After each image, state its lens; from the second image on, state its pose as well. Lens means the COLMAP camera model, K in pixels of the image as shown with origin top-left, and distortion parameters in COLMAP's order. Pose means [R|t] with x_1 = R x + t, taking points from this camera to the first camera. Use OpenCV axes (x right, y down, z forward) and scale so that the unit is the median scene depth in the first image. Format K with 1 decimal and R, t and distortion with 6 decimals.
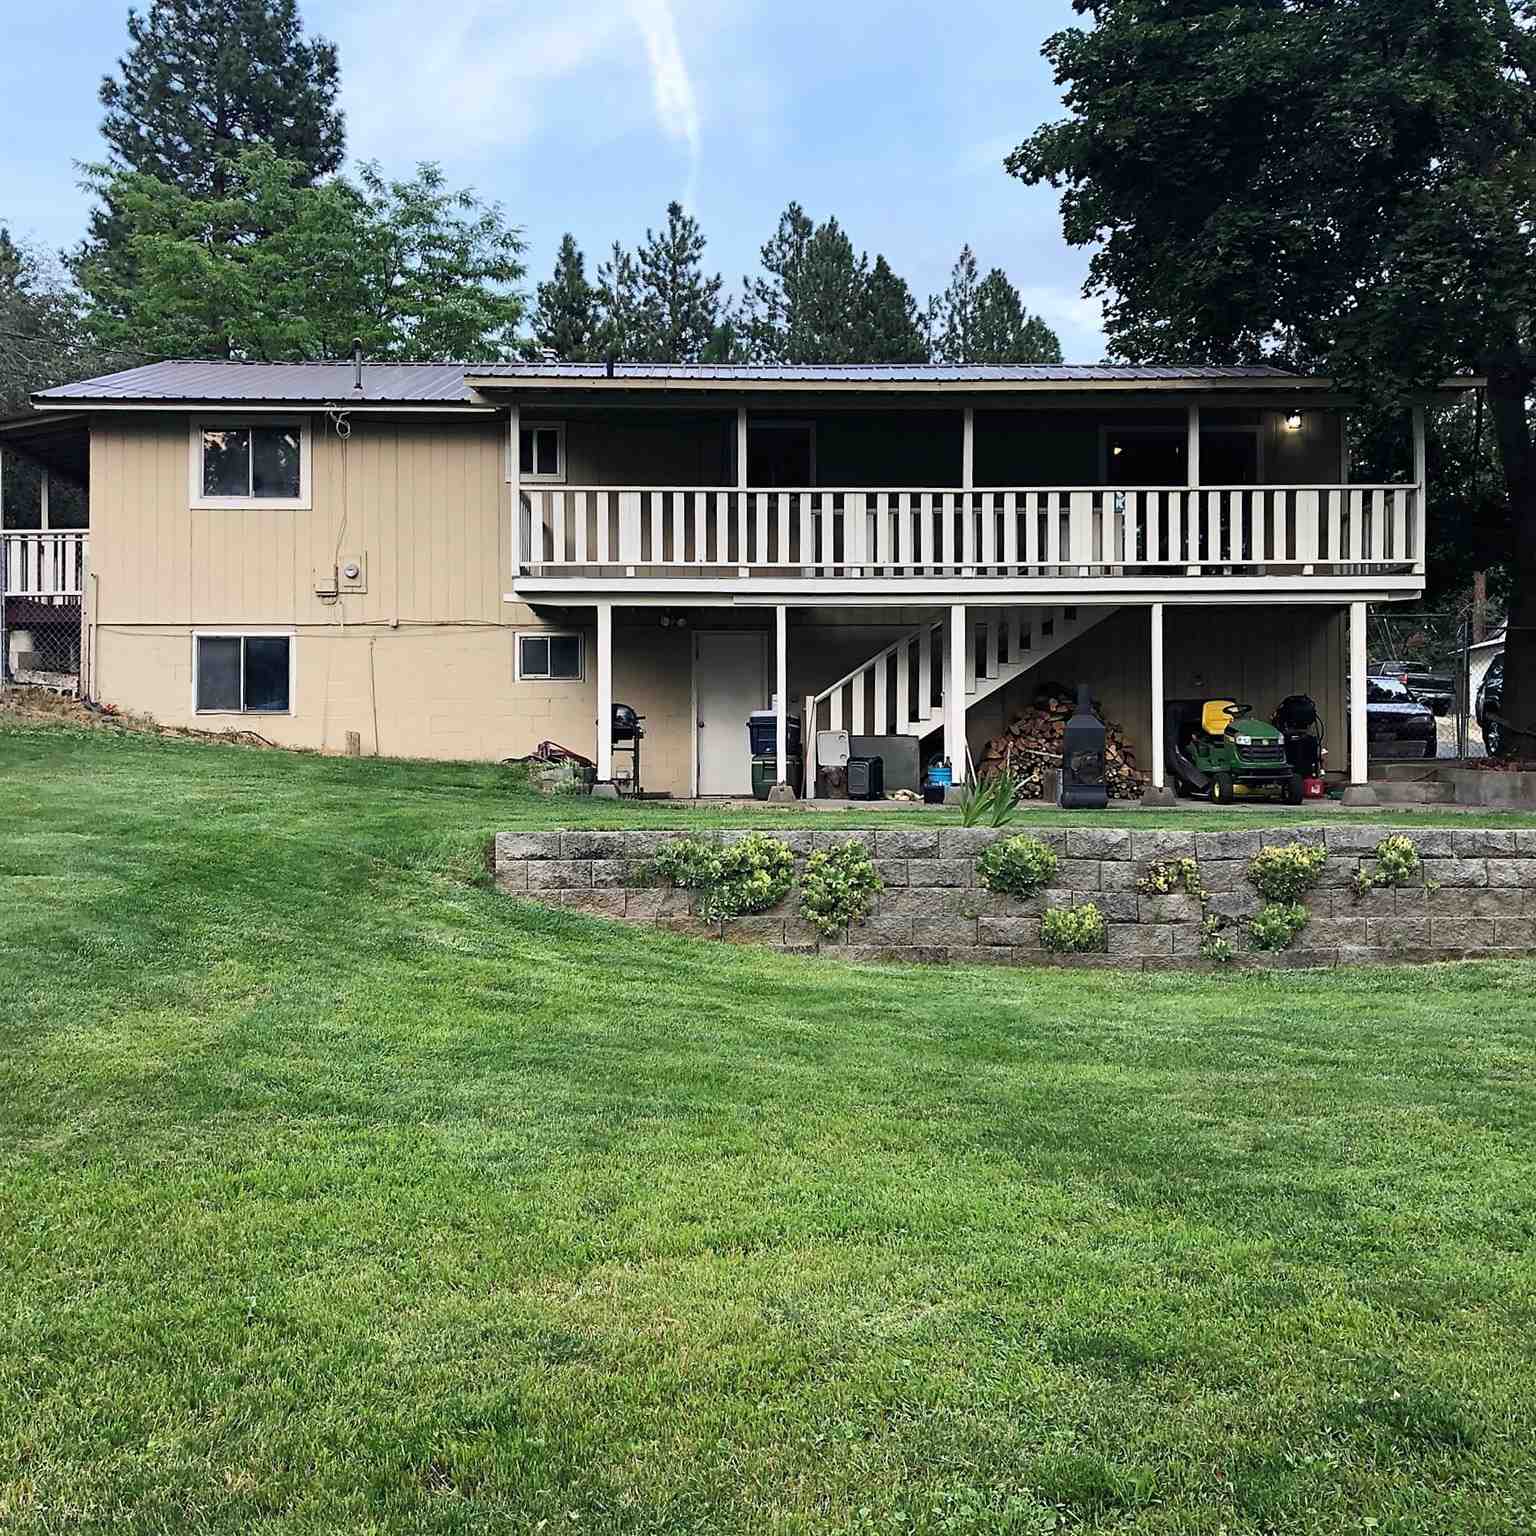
lens RADIAL K [[1736.6, 0, 766.0], [0, 1736.6, 731.7], [0, 0, 1]] dist [0.102965, -0.313490]
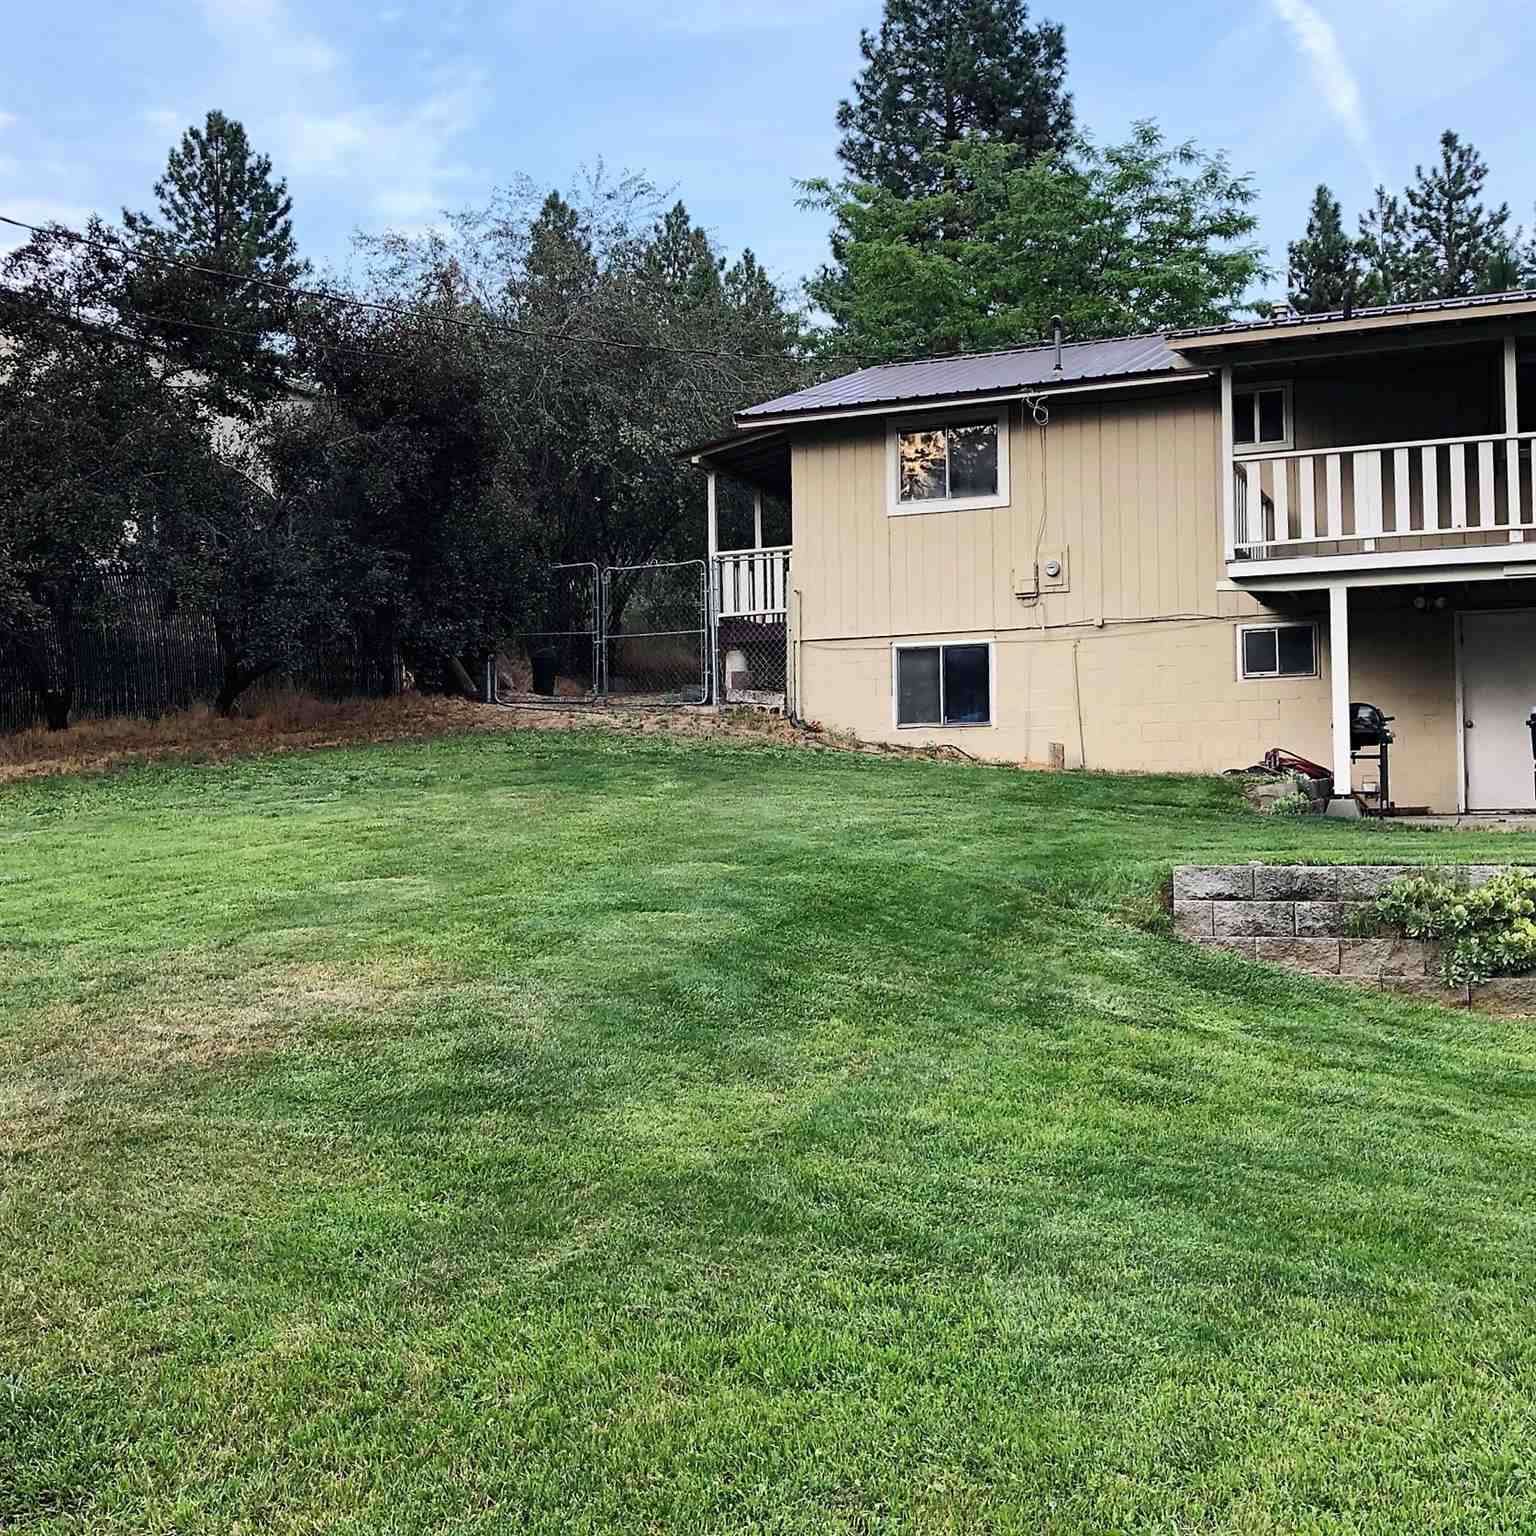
lens RADIAL K [[1736.6, 0, 766.0], [0, 1736.6, 731.7], [0, 0, 1]] dist [0.102965, -0.313490]
pose [[0.902573, -0.025608, -0.429775, 0.019887], [0.025262, 0.999660, -0.006510, -0.003954], [0.429796, -0.004981, 0.902912, 0.109065]]
